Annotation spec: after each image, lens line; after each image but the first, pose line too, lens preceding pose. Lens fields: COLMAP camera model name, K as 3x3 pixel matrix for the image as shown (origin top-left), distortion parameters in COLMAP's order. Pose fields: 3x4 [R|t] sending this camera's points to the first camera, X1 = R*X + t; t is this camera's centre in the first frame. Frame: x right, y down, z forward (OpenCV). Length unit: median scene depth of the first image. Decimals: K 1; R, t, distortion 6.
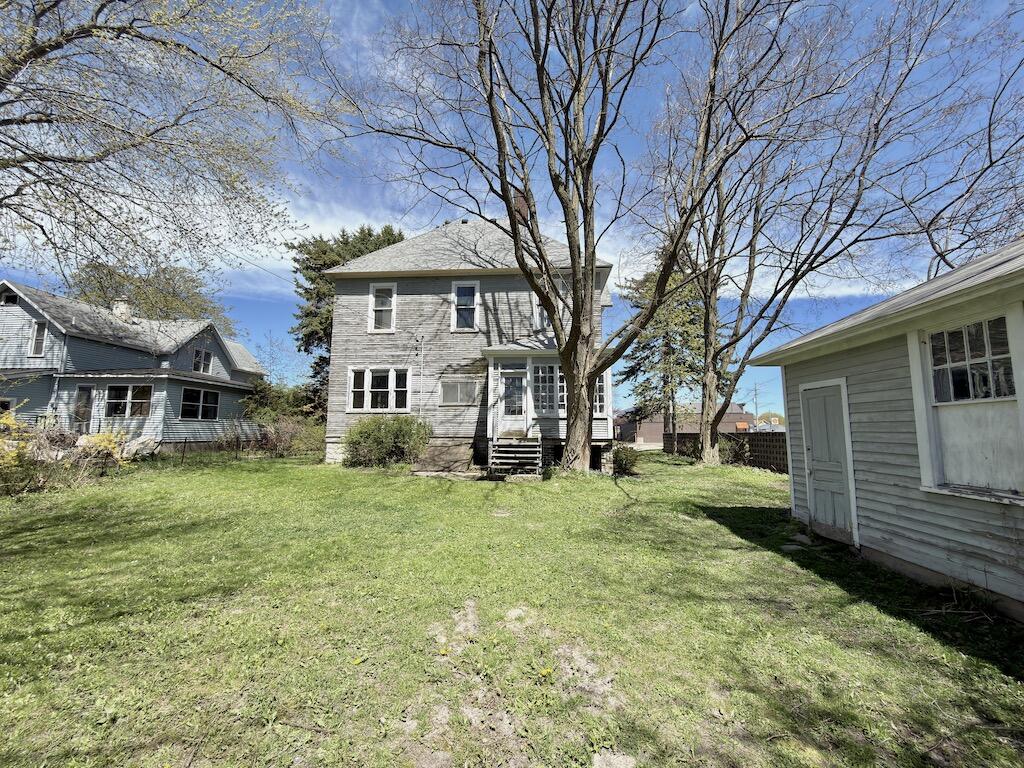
lens RADIAL K [[409.2, 0, 510.6], [0, 409.2, 384.0], [0, 0, 1]] dist [0.001044, -0.000219]
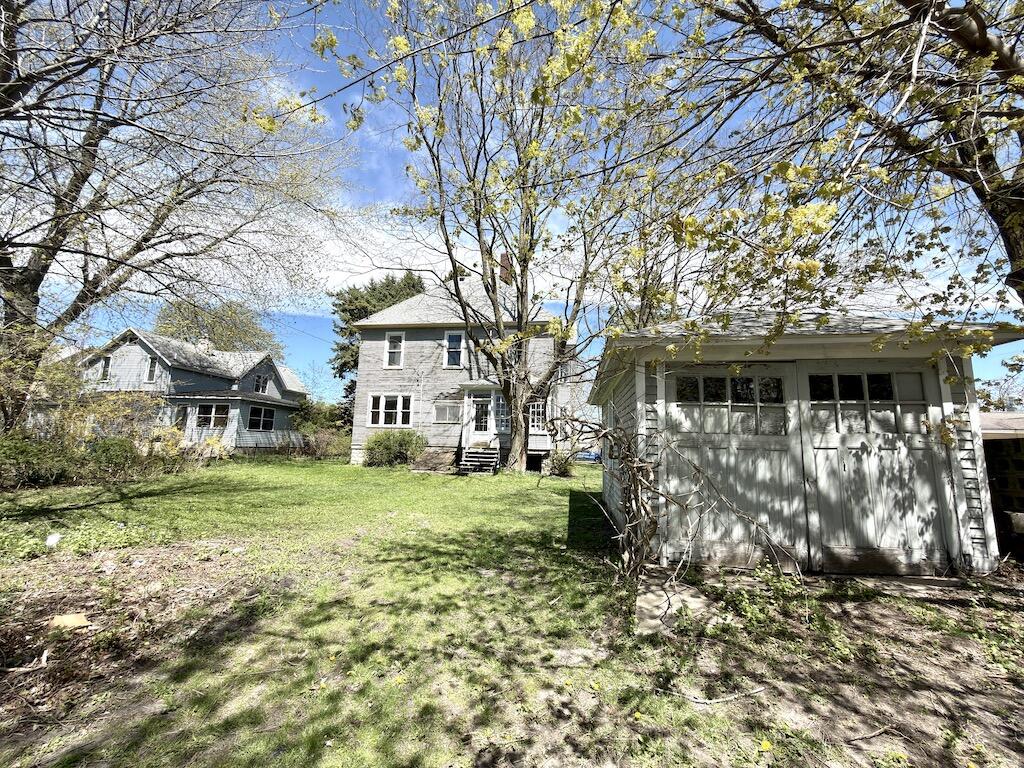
lens RADIAL K [[409.2, 0, 513.2], [0, 409.2, 384.7], [0, 0, 1]] dist [0.001044, -0.000219]
pose [[0.997602, 0.009287, -0.068590, 0.175242], [-0.011591, 0.999379, -0.033261, -0.031070], [0.068238, 0.033977, 0.997090, -0.325456]]
